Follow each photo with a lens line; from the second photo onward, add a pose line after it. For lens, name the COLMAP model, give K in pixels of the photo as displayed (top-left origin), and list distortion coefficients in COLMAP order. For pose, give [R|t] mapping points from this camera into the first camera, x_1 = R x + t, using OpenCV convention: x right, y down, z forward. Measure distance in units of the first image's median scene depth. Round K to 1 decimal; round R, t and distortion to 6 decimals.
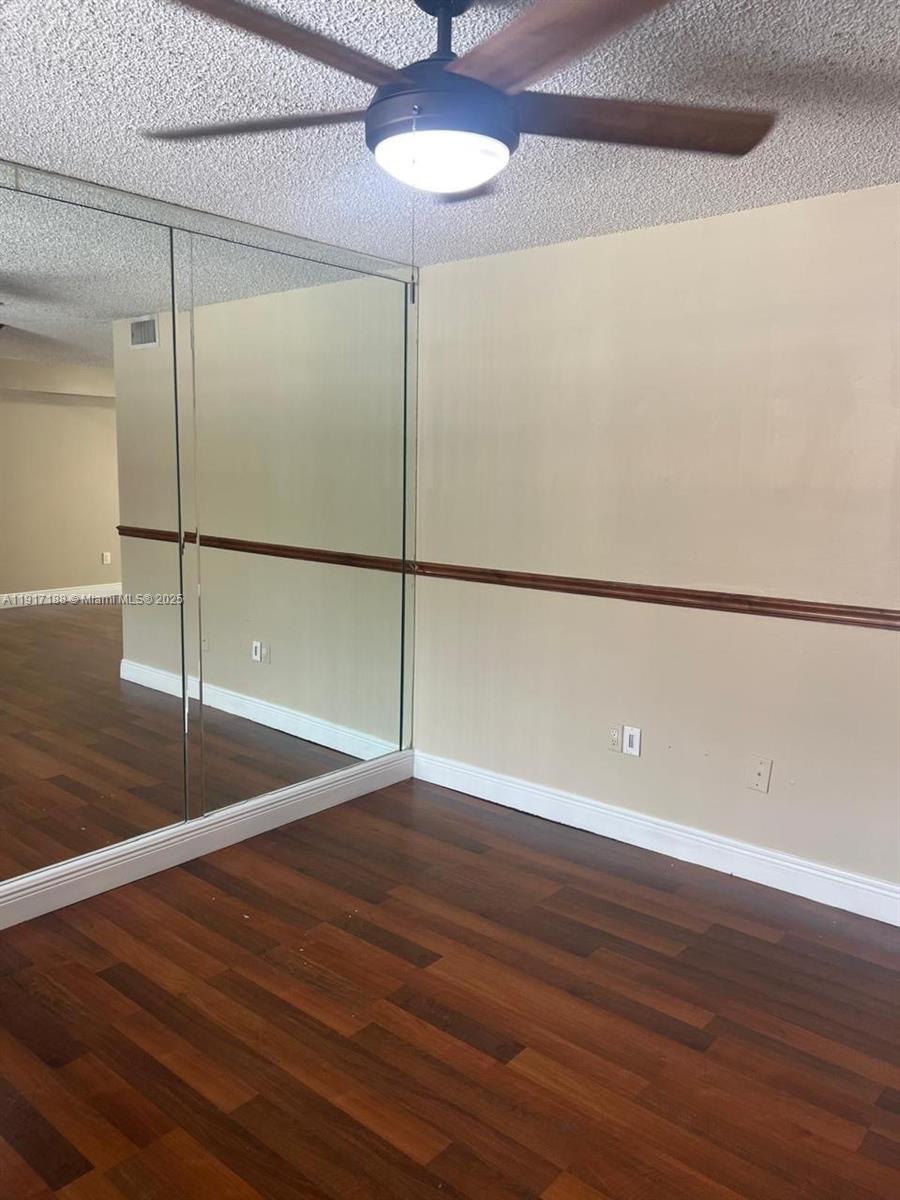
lens RADIAL K [[908.6, 0, 473.8], [0, 908.6, 609.5], [0, 0, 1]] dist [0.011671, -0.005458]
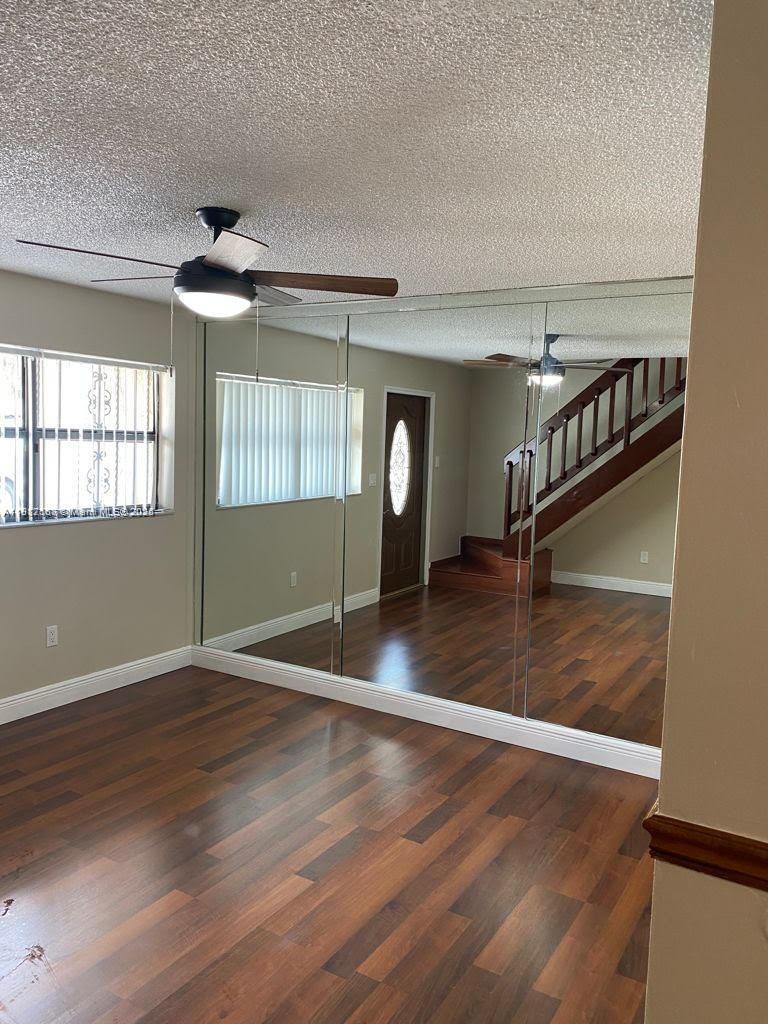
lens RADIAL K [[788.0, 0, 383.6], [0, 788.0, 500.4], [0, 0, 1]] dist [0.071857, 0.000566]
pose [[0.155234, 0.093801, -0.983414, 0.936687], [-0.177796, 0.981879, 0.065589, -0.162538], [0.971746, 0.164666, 0.169099, 0.577679]]
